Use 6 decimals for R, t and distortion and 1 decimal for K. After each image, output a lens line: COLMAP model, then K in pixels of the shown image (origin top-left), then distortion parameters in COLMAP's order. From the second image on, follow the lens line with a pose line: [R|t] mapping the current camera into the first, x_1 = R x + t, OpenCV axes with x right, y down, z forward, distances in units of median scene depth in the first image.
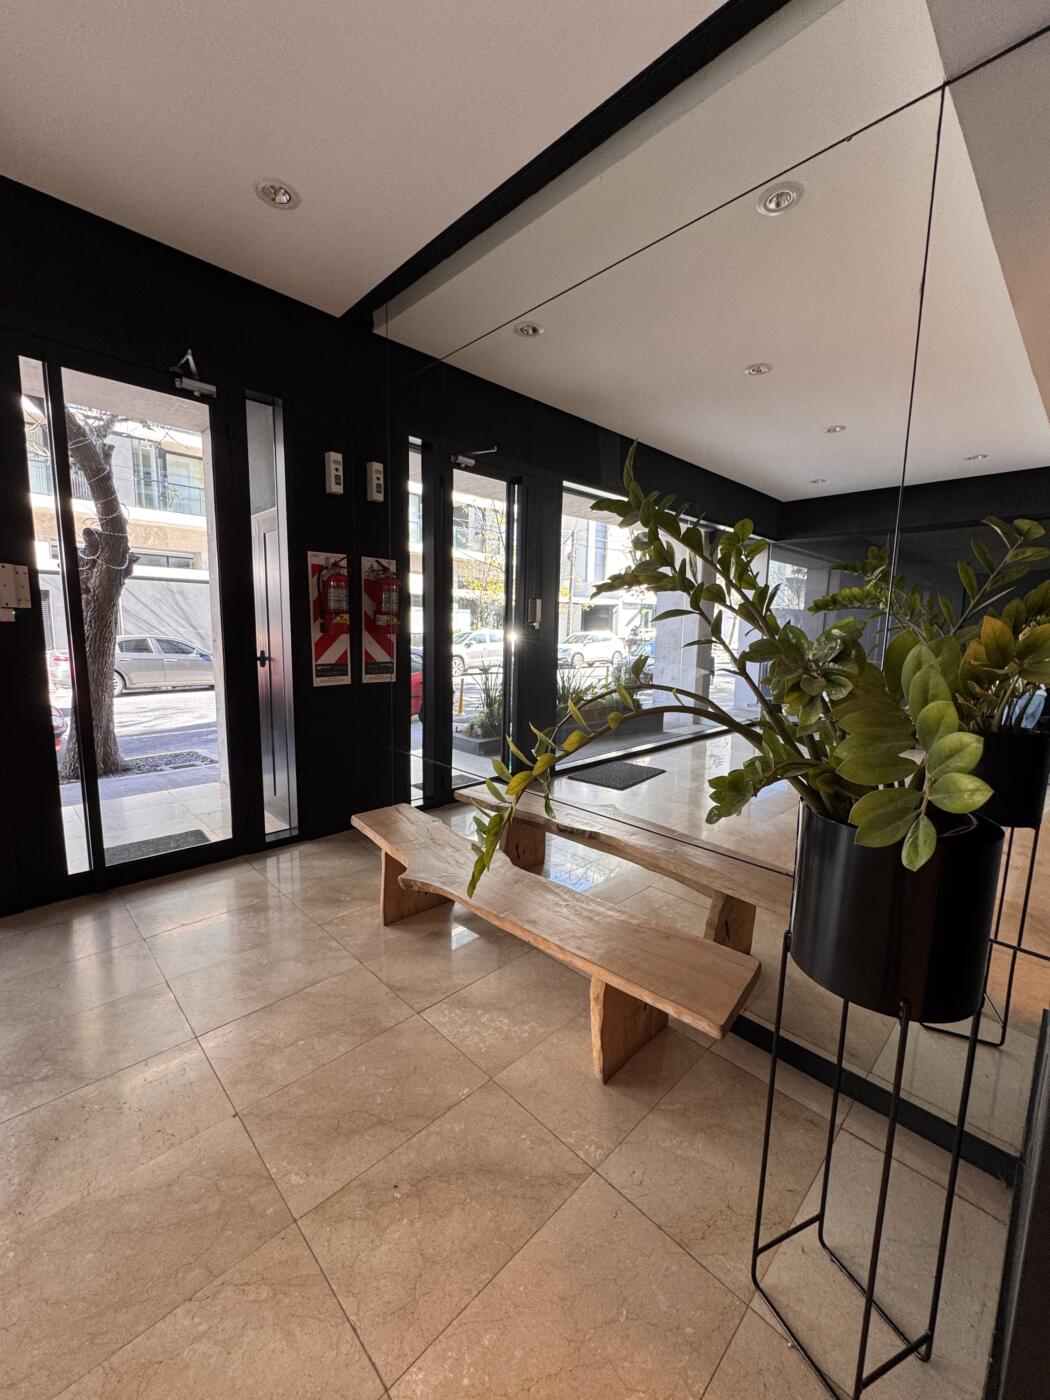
lens RADIAL K [[556.9, 0, 524.7], [0, 556.9, 703.3], [0, 0, 1]] dist [-0.002696, 0.001044]
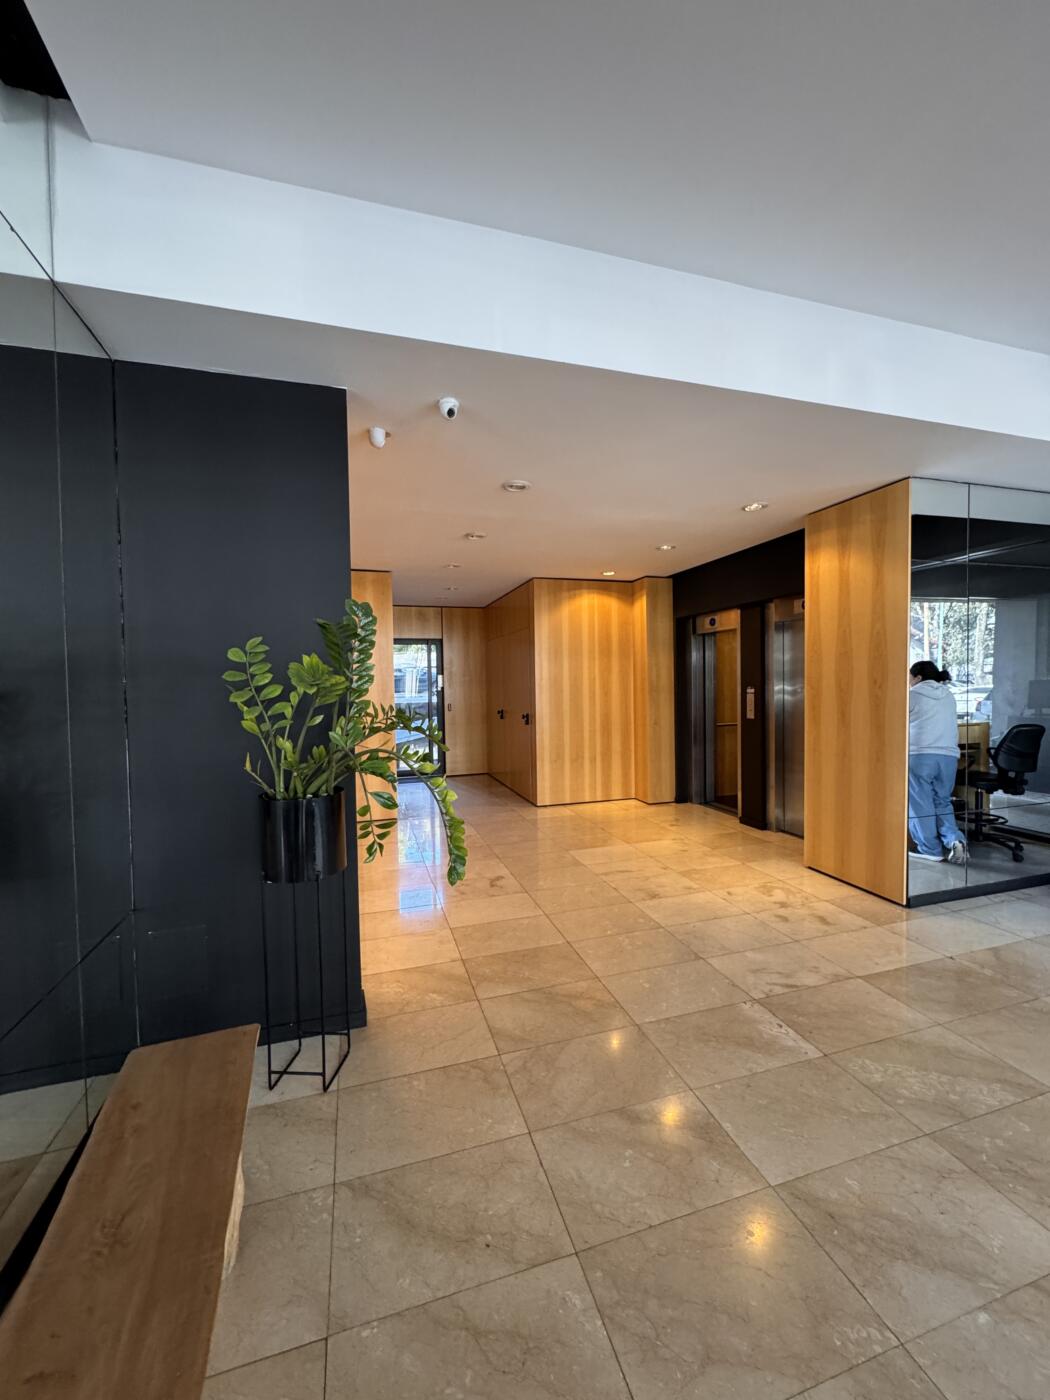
lens RADIAL K [[556.9, 0, 526.9], [0, 556.9, 700.7], [0, 0, 1]] dist [-0.002696, 0.001044]
pose [[-0.887414, -0.017606, 0.460637, -0.311388], [0.062667, 0.985386, 0.158390, -0.126430], [-0.456694, 0.169424, -0.873342, 0.696362]]
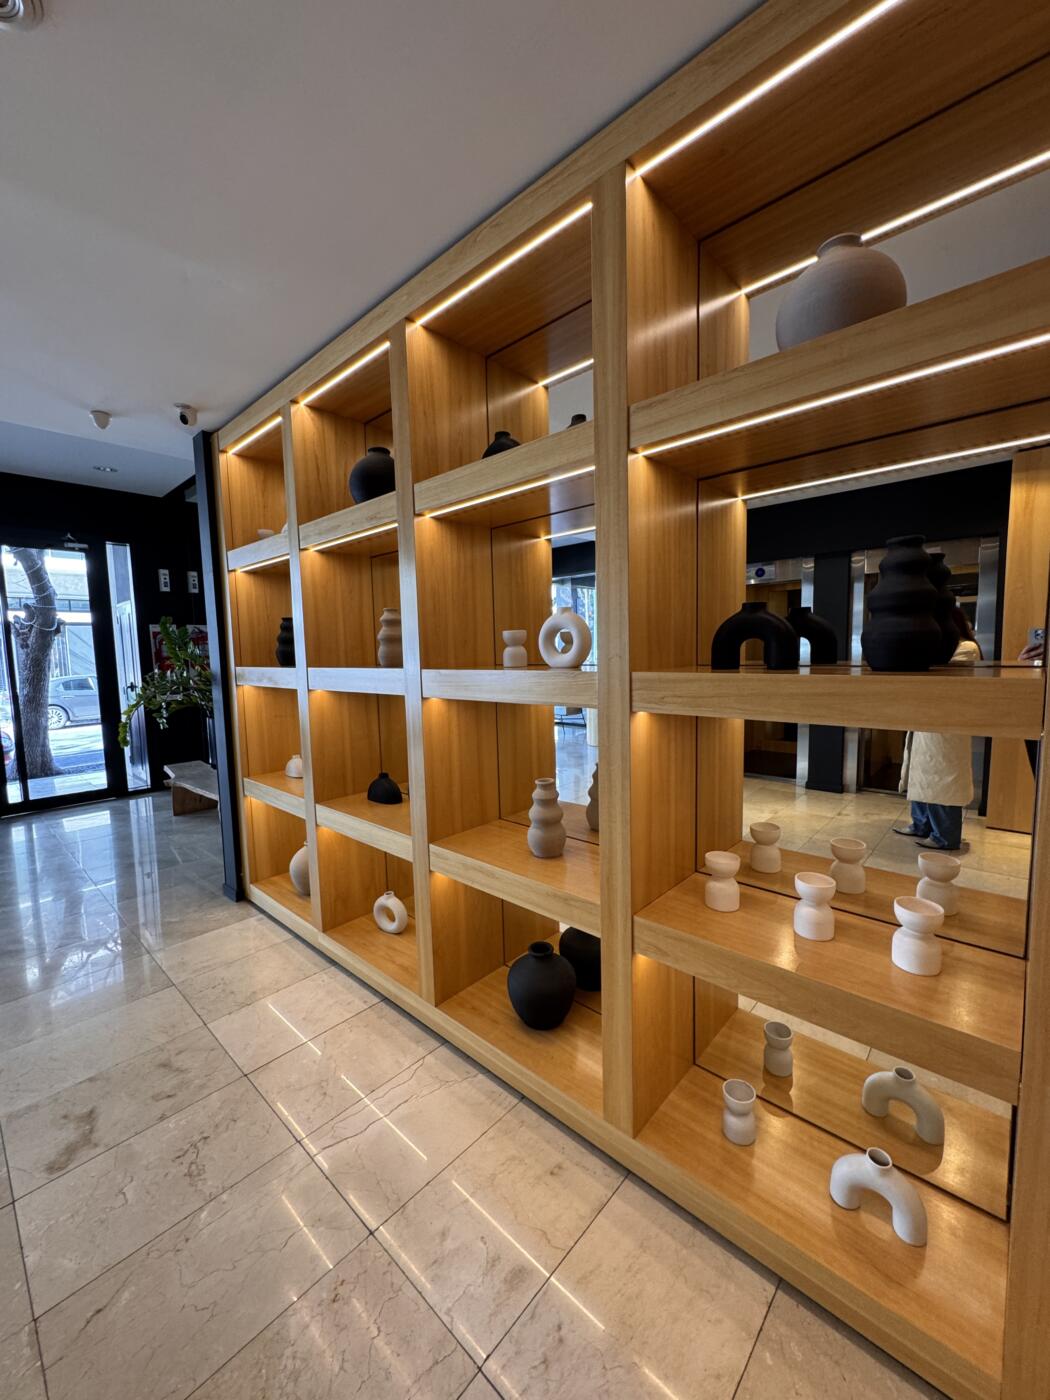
lens RADIAL K [[556.9, 0, 525.8], [0, 556.9, 701.5], [0, 0, 1]] dist [-0.002696, 0.001044]
pose [[0.997673, -0.047372, 0.049033, 0.705157], [0.049360, 0.997973, -0.040165, 0.100364], [-0.047031, 0.042492, 0.997989, -0.811178]]
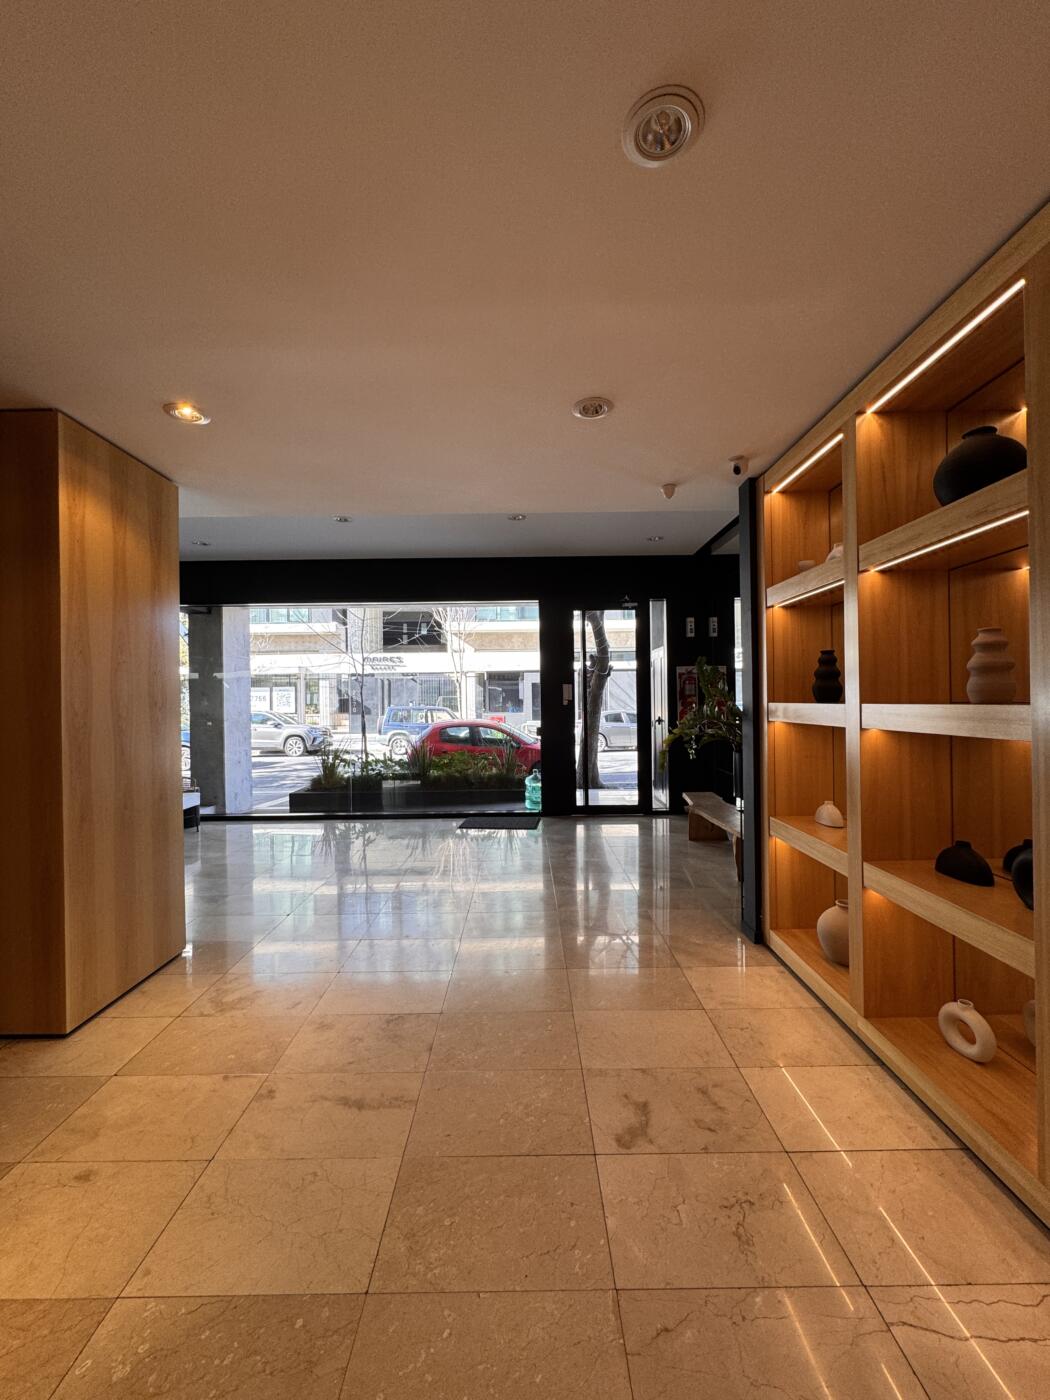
lens RADIAL K [[556.9, 0, 529.3], [0, 556.9, 702.3], [0, 0, 1]] dist [-0.002696, 0.001044]
pose [[0.718597, -0.027305, -0.694891, 0.624686], [-0.065668, 0.992100, -0.106891, 0.105152], [0.692320, 0.122444, 0.711127, -0.790950]]
